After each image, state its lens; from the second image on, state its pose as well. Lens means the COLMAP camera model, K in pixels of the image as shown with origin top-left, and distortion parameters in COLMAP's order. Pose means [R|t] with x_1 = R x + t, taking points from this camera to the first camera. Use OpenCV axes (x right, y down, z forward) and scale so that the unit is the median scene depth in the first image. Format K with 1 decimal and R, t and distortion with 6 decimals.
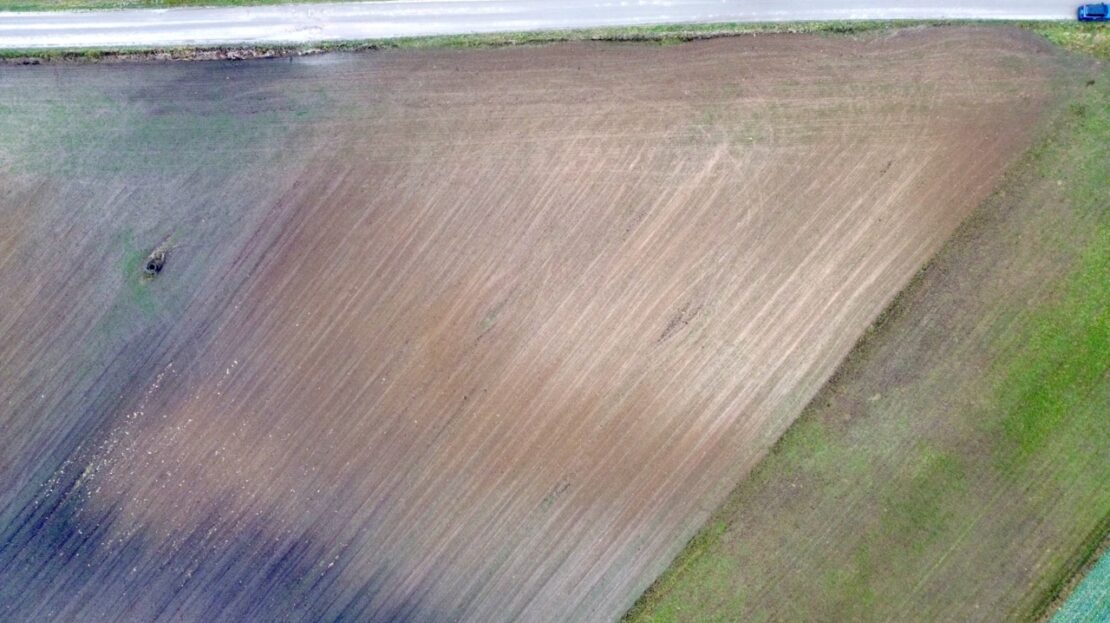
lens RADIAL K [[771.3, 0, 537.5], [0, 771.3, 310.7], [0, 0, 1]] dist [0.098216, -0.107072]
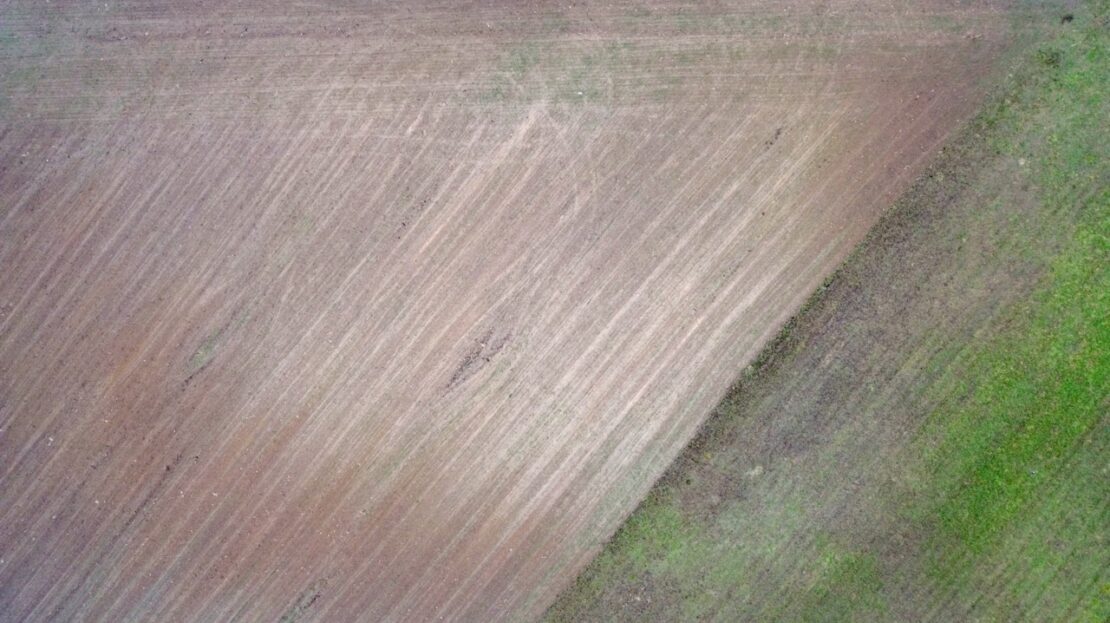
lens RADIAL K [[771.3, 0, 539.3], [0, 771.3, 311.3], [0, 0, 1]] dist [0.098216, -0.107072]
pose [[0.999817, 0.007262, 0.017686, 0.224468], [-0.007228, 0.999972, -0.002014, -0.026329], [-0.017700, 0.001886, 0.999842, 0.312163]]
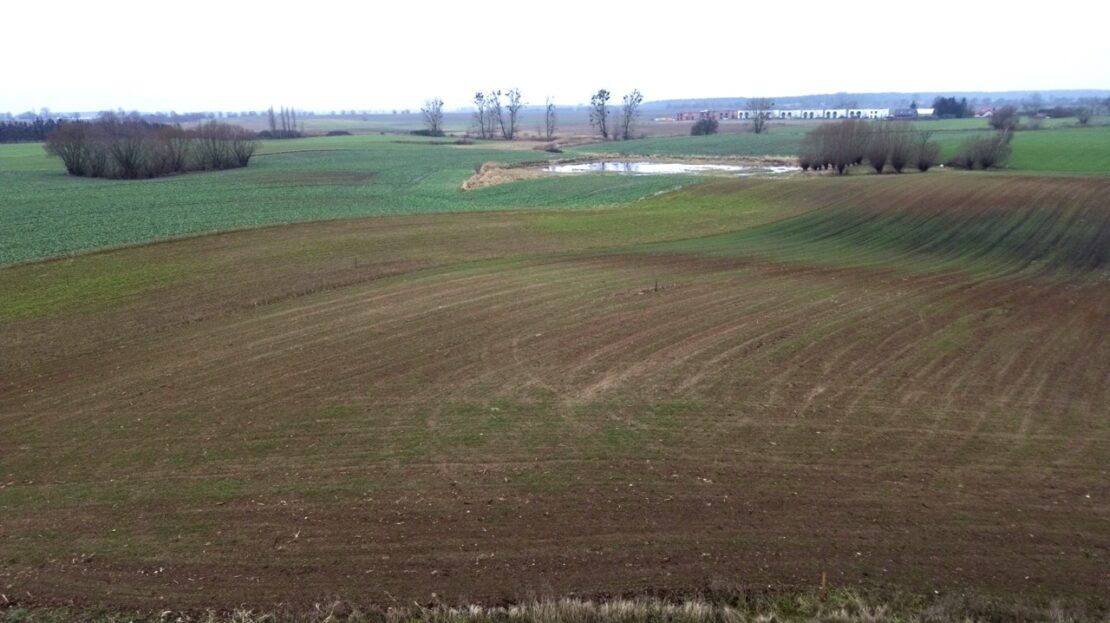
lens RADIAL K [[771.3, 0, 550.4], [0, 771.3, 312.9], [0, 0, 1]] dist [0.098216, -0.107072]
pose [[-0.998349, 0.045858, 0.034600, 0.233024], [0.022778, -0.236931, 0.971259, -0.535597], [0.052738, 0.970444, 0.235495, 0.871740]]
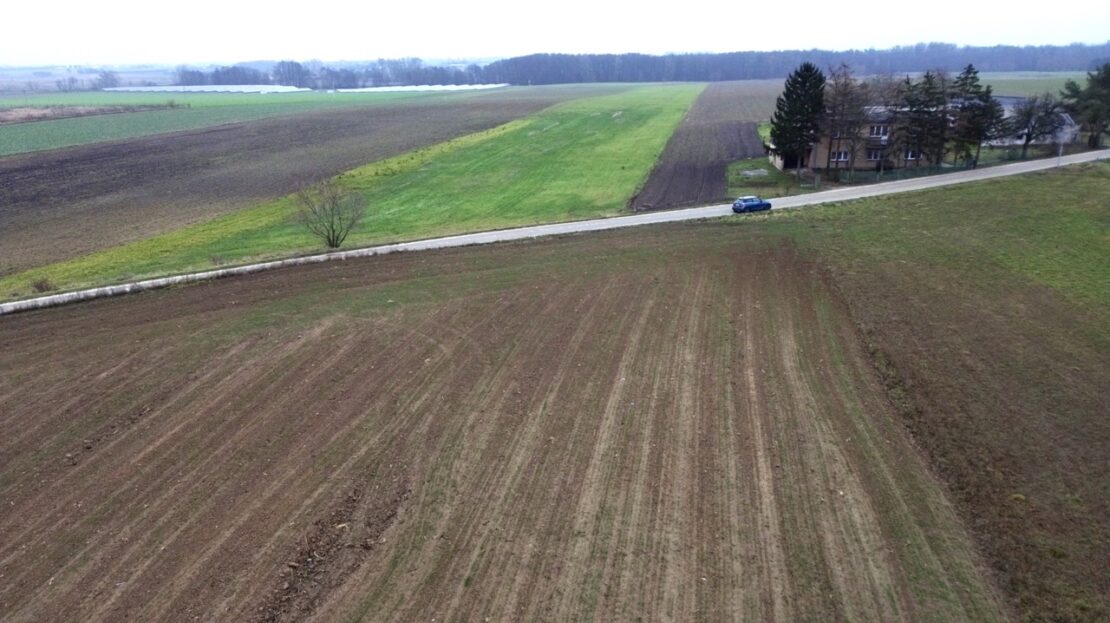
lens RADIAL K [[771.3, 0, 552.7], [0, 771.3, 308.0], [0, 0, 1]] dist [0.098216, -0.107072]
pose [[0.878616, -0.128495, 0.459915, 0.141053], [0.477060, 0.278849, -0.833461, 0.220421], [-0.021151, 0.951699, 0.306302, 0.848772]]
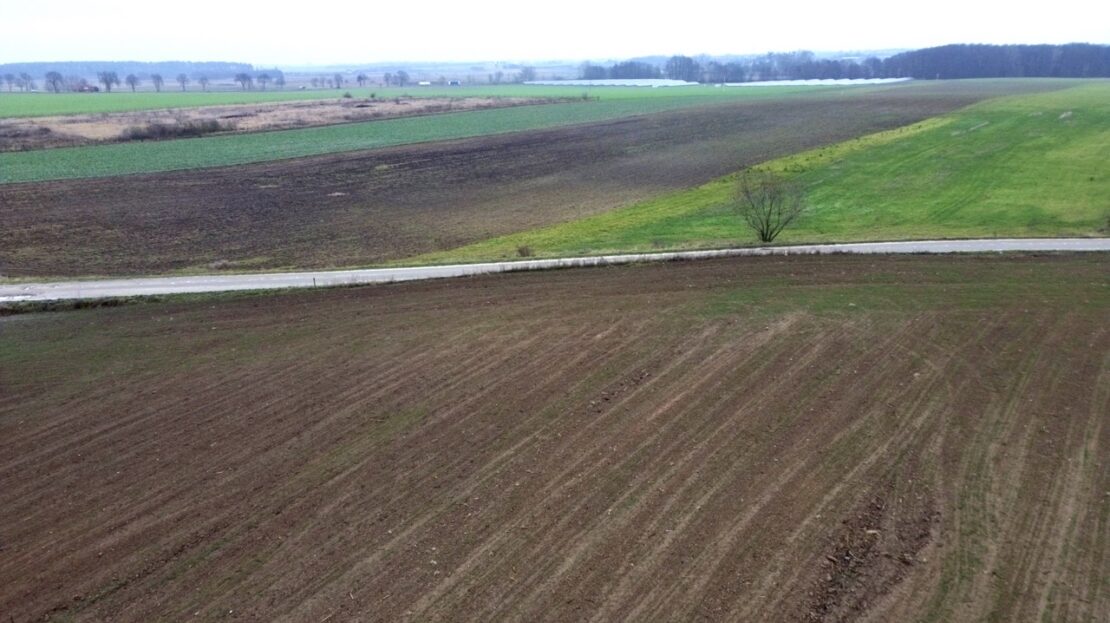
lens RADIAL K [[771.3, 0, 553.1], [0, 771.3, 312.0], [0, 0, 1]] dist [0.098216, -0.107072]
pose [[0.999096, 0.004952, 0.042233, 0.078328], [0.038304, 0.326495, -0.944422, 0.205084], [-0.018466, 0.945186, 0.326010, 0.849945]]
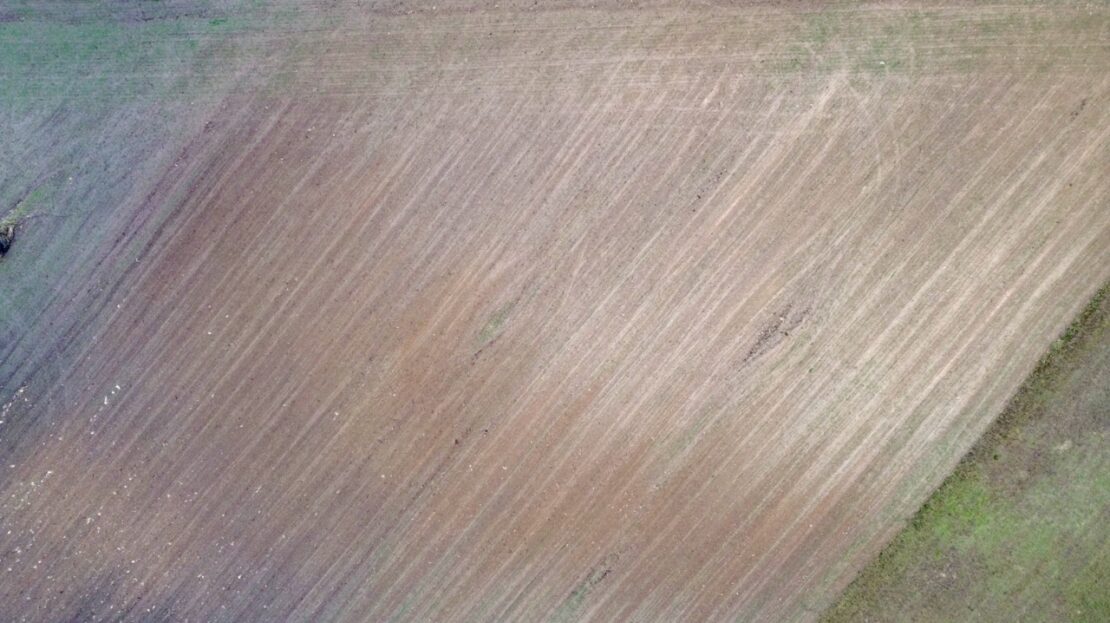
lens RADIAL K [[771.3, 0, 533.5], [0, 771.3, 308.1], [0, 0, 1]] dist [0.098216, -0.107072]
pose [[0.999575, 0.006525, 0.028429, -0.047171], [-0.006424, 0.999973, -0.003656, -0.003006], [-0.028452, 0.003472, 0.999589, 0.323118]]
